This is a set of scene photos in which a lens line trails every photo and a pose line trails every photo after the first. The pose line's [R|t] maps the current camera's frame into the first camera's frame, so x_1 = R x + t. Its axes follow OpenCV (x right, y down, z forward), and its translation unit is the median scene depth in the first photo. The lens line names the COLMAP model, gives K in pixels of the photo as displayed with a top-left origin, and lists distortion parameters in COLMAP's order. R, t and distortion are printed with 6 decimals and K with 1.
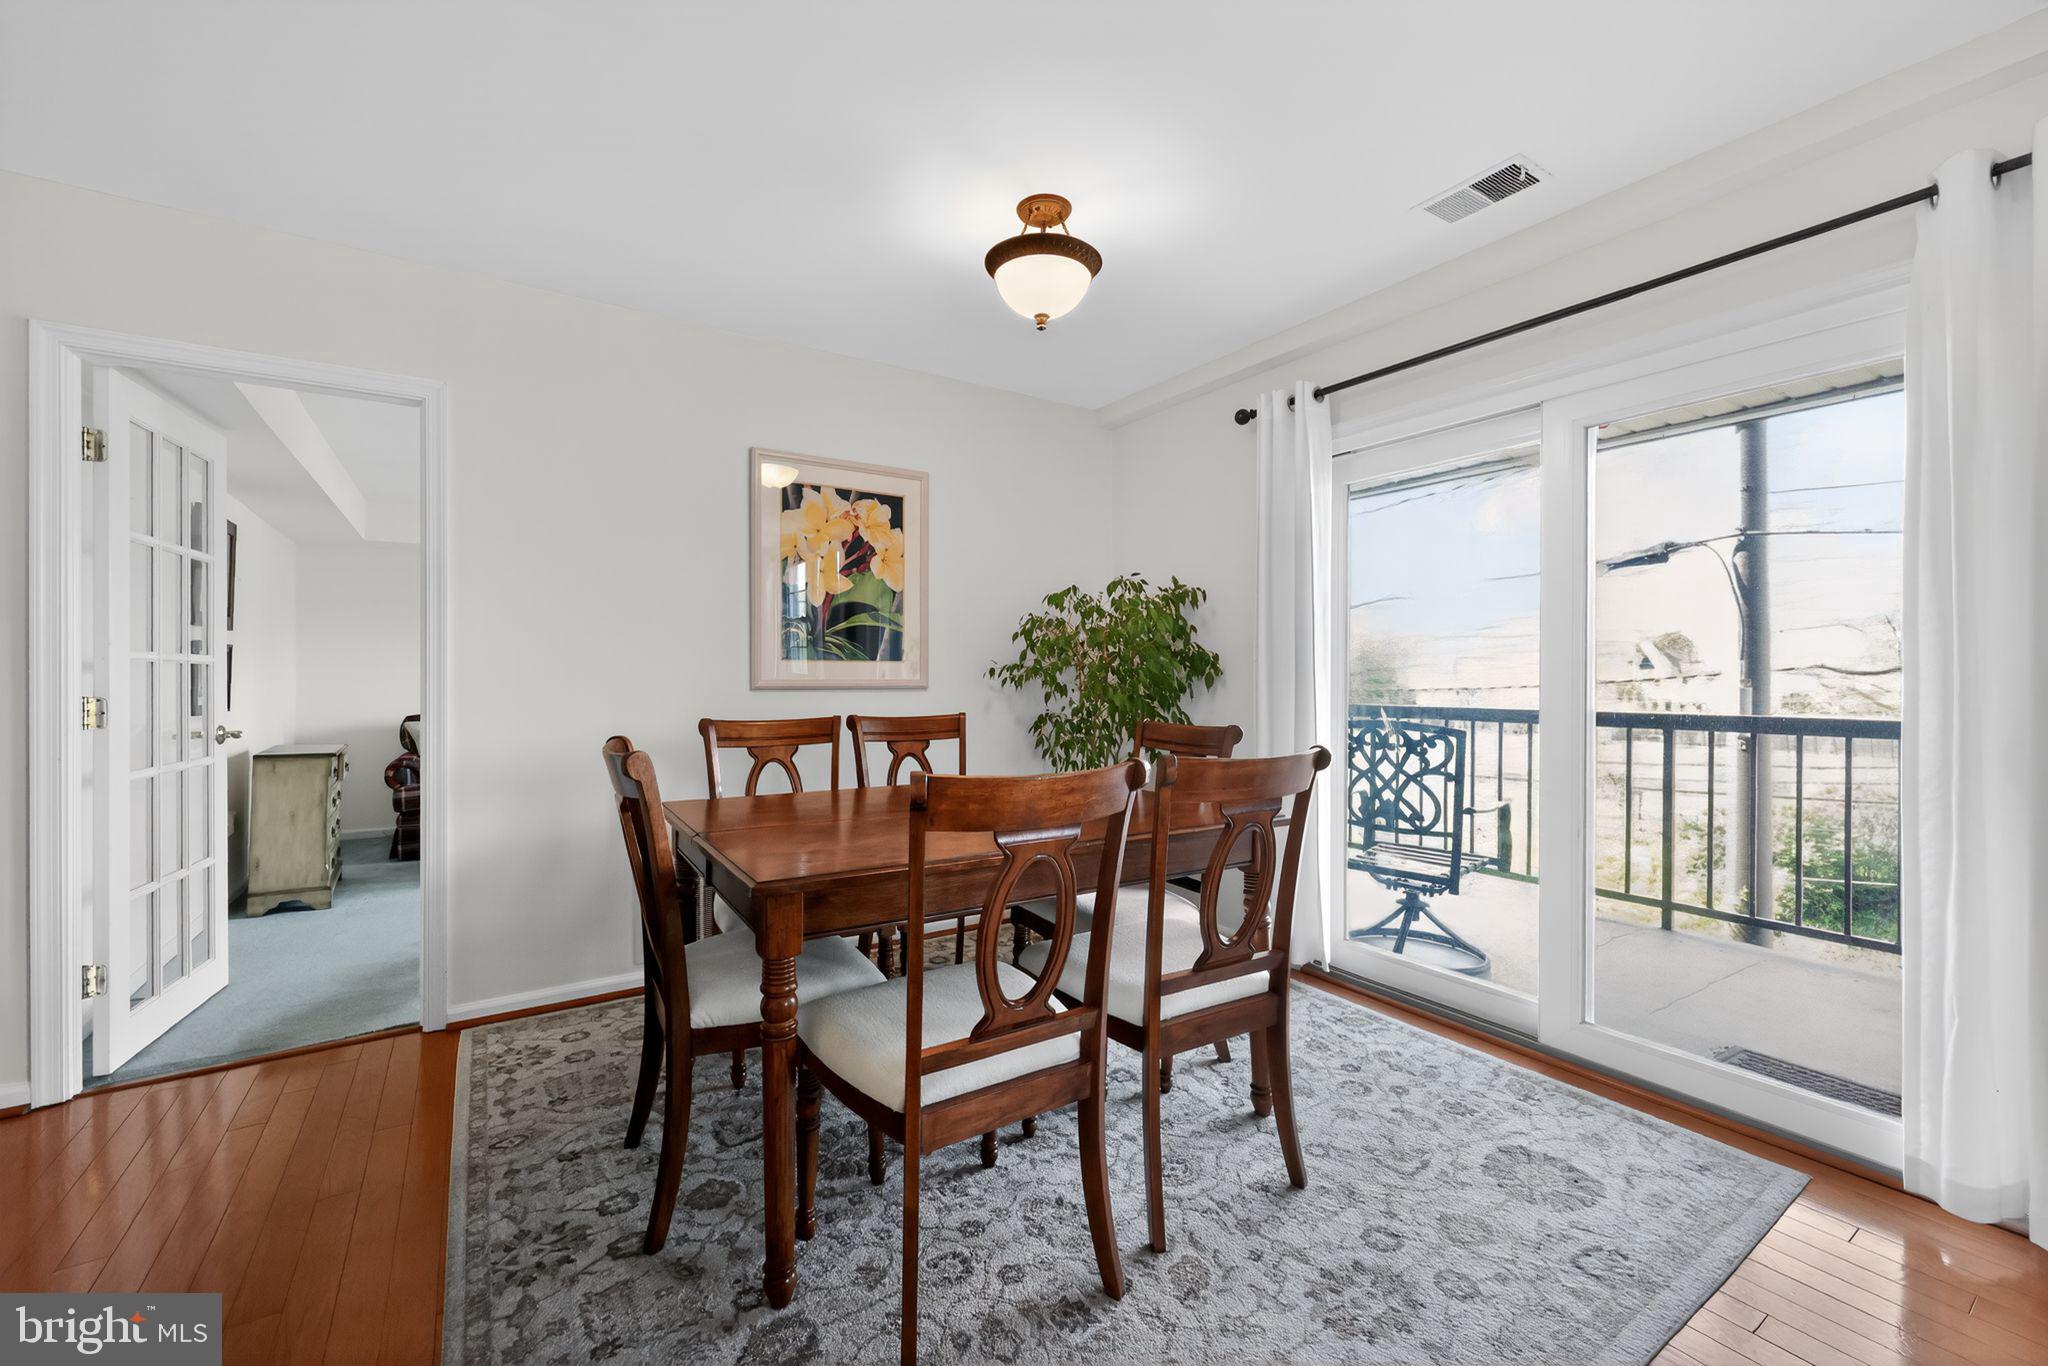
lens RADIAL K [[823.4, 0, 1015.2], [0, 823.4, 684.3], [0, 0, 1]] dist [-0.000514, 0.000071]
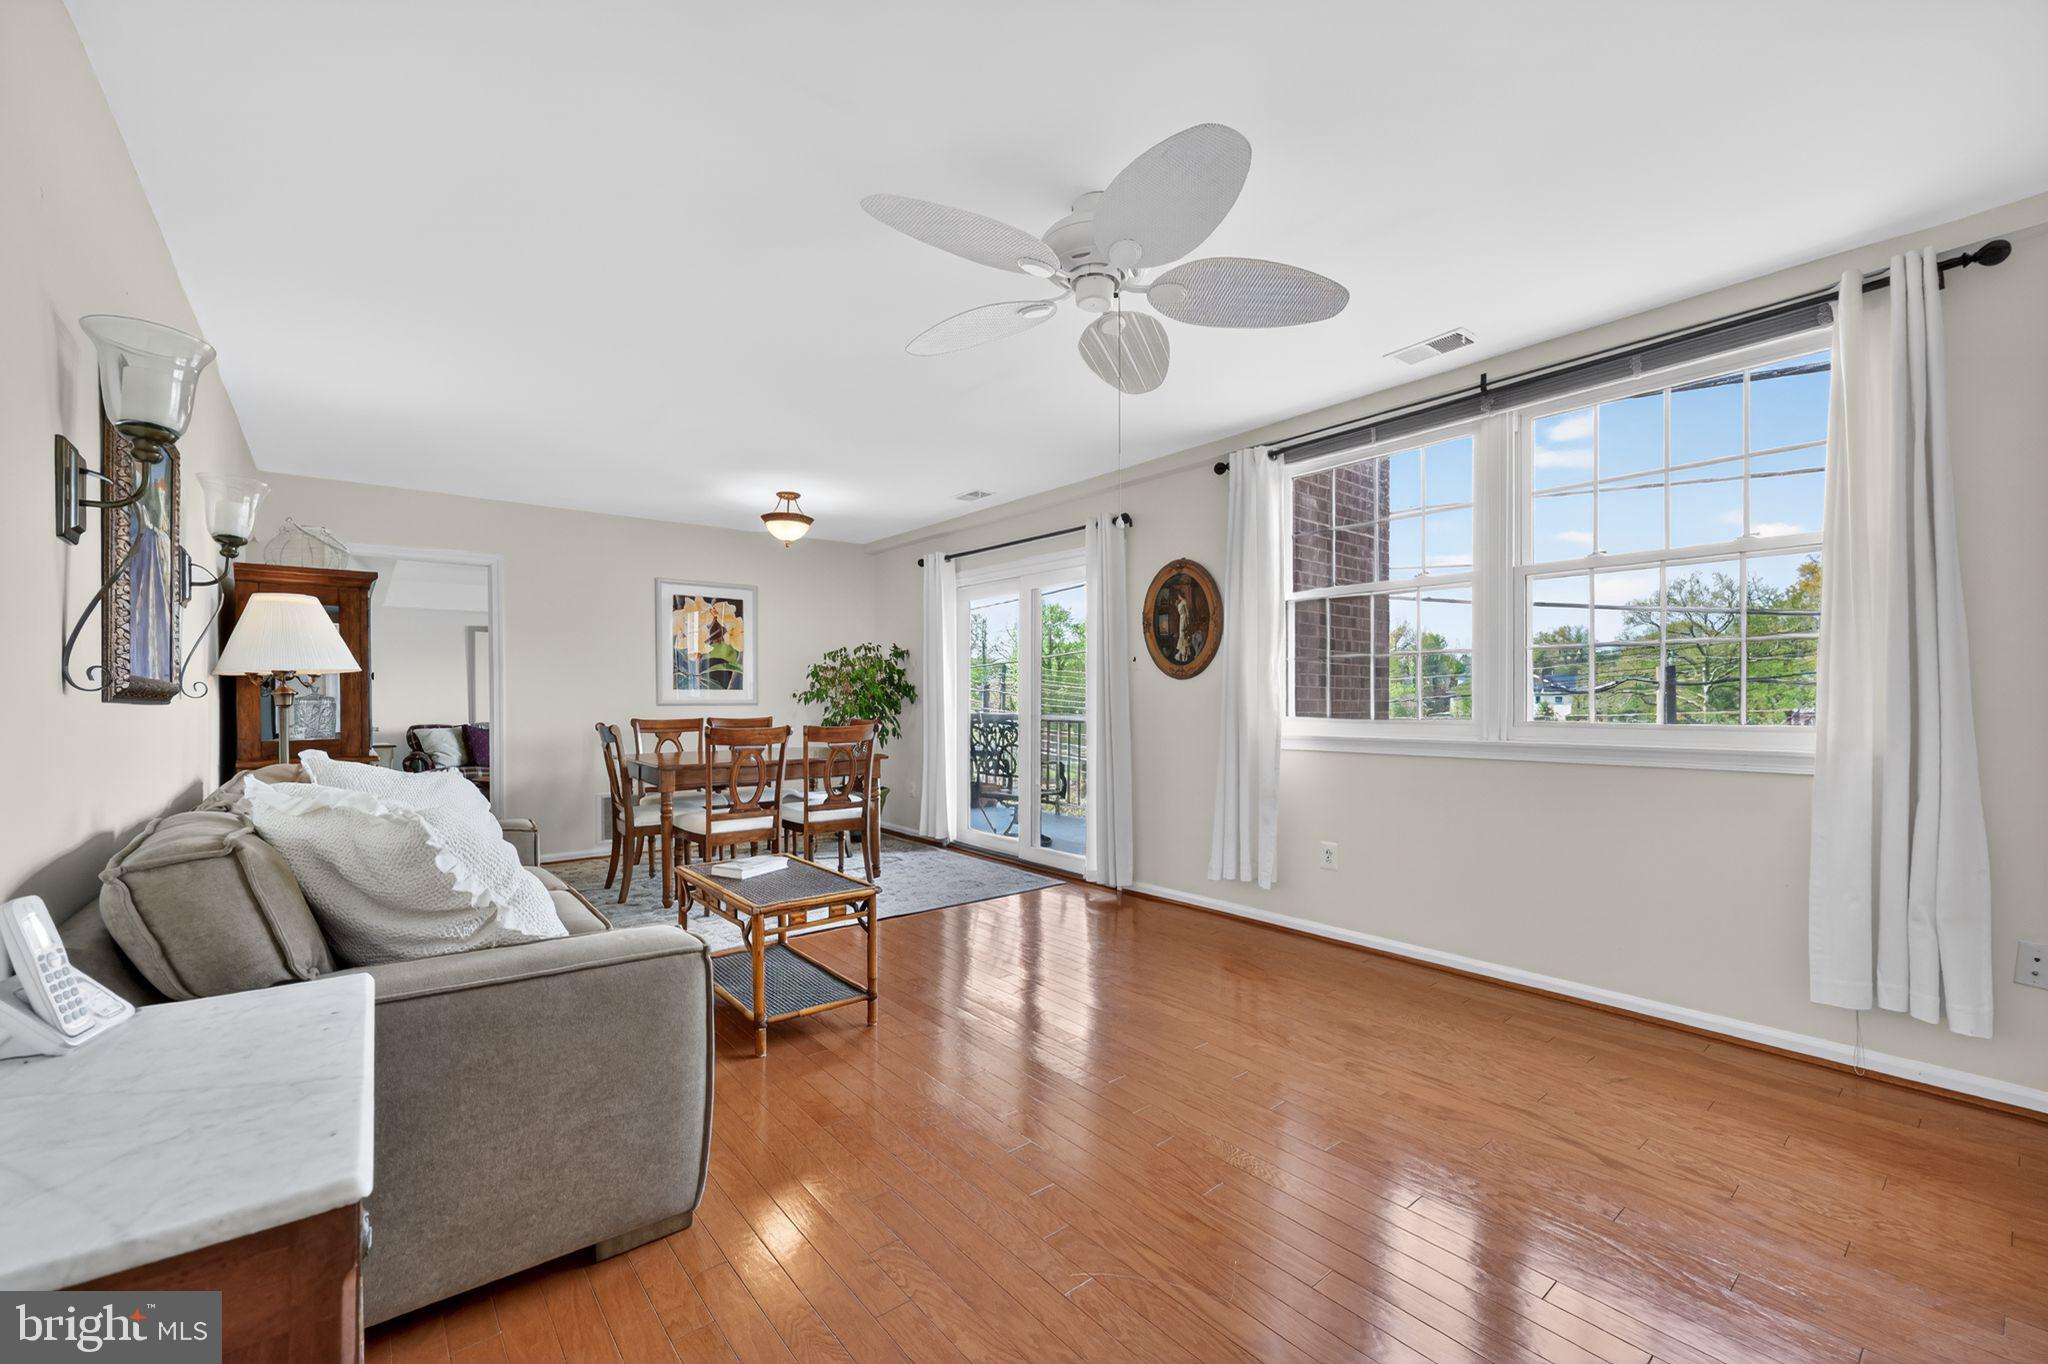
lens RADIAL K [[821.5, 0, 1013.2], [0, 821.5, 700.5], [0, 0, 1]] dist [0.000191, 0.000037]
pose [[0.995095, -0.003388, 0.098864, 0.292001], [0.003648, 0.999990, -0.002454, 0.002803], [-0.098855, 0.002802, 0.995098, -0.910430]]
